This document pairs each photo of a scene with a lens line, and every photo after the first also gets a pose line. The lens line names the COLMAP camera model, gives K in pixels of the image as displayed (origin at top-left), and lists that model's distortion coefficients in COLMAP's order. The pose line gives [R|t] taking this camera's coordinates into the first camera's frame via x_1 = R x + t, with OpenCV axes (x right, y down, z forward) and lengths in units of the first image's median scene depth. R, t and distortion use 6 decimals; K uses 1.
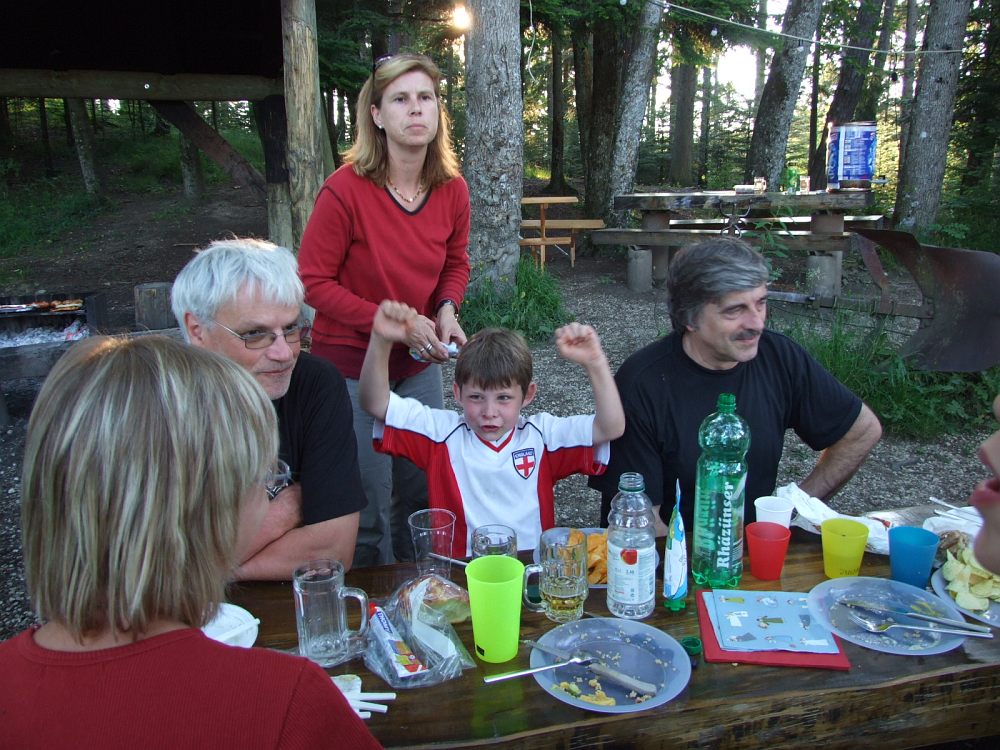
lens RADIAL K [[775.5, 0, 500.0], [0, 775.5, 375.0], [0, 0, 1]] dist [-0.053376, 0.009482]
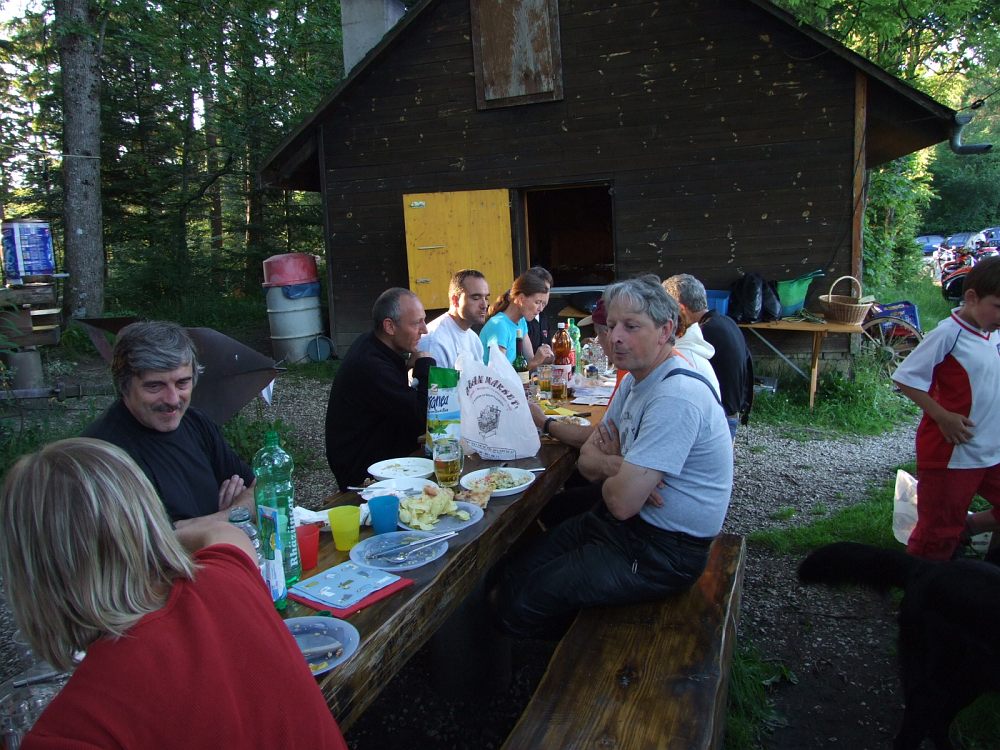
lens RADIAL K [[794.5, 0, 500.0], [0, 794.5, 375.0], [0, 0, 1]] dist [-0.060309, 0.039937]
pose [[0.472707, -0.130005, 0.871577, -0.166887], [0.236428, 0.971506, 0.016681, 0.000464], [-0.848911, 0.198180, 0.489975, 0.001909]]
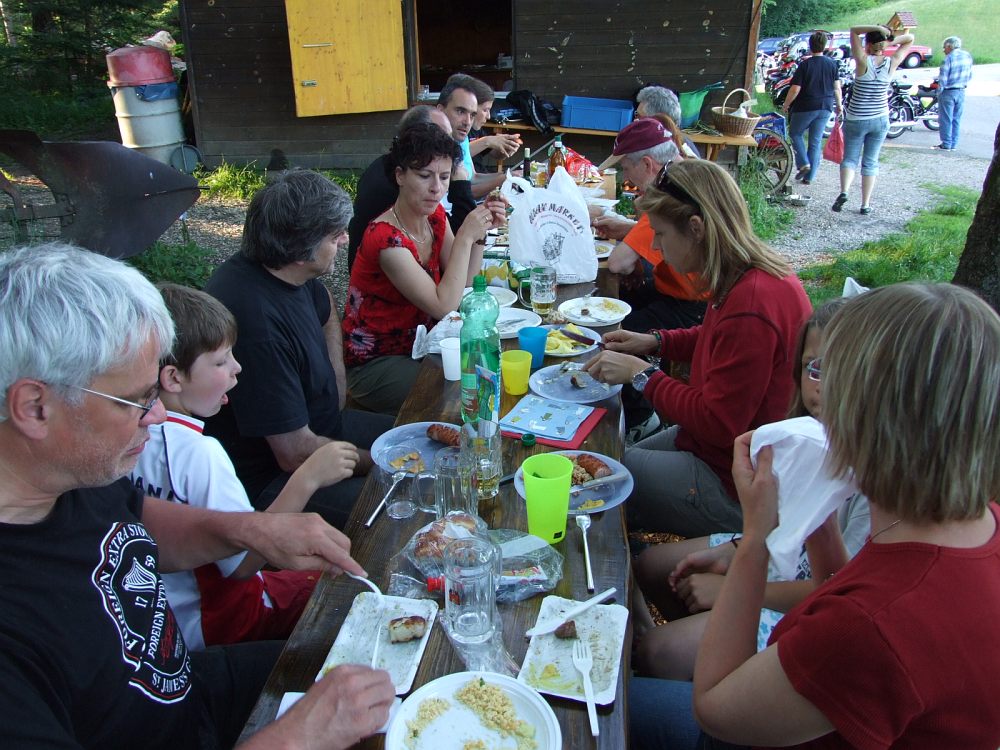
lens RADIAL K [[794.5, 0, 500.0], [0, 794.5, 375.0], [0, 0, 1]] dist [-0.060309, 0.039937]
pose [[0.258389, -0.359031, 0.896846, -0.235162], [0.230075, 0.924529, 0.303827, -0.054086], [-0.938244, 0.127836, 0.321492, 0.143544]]
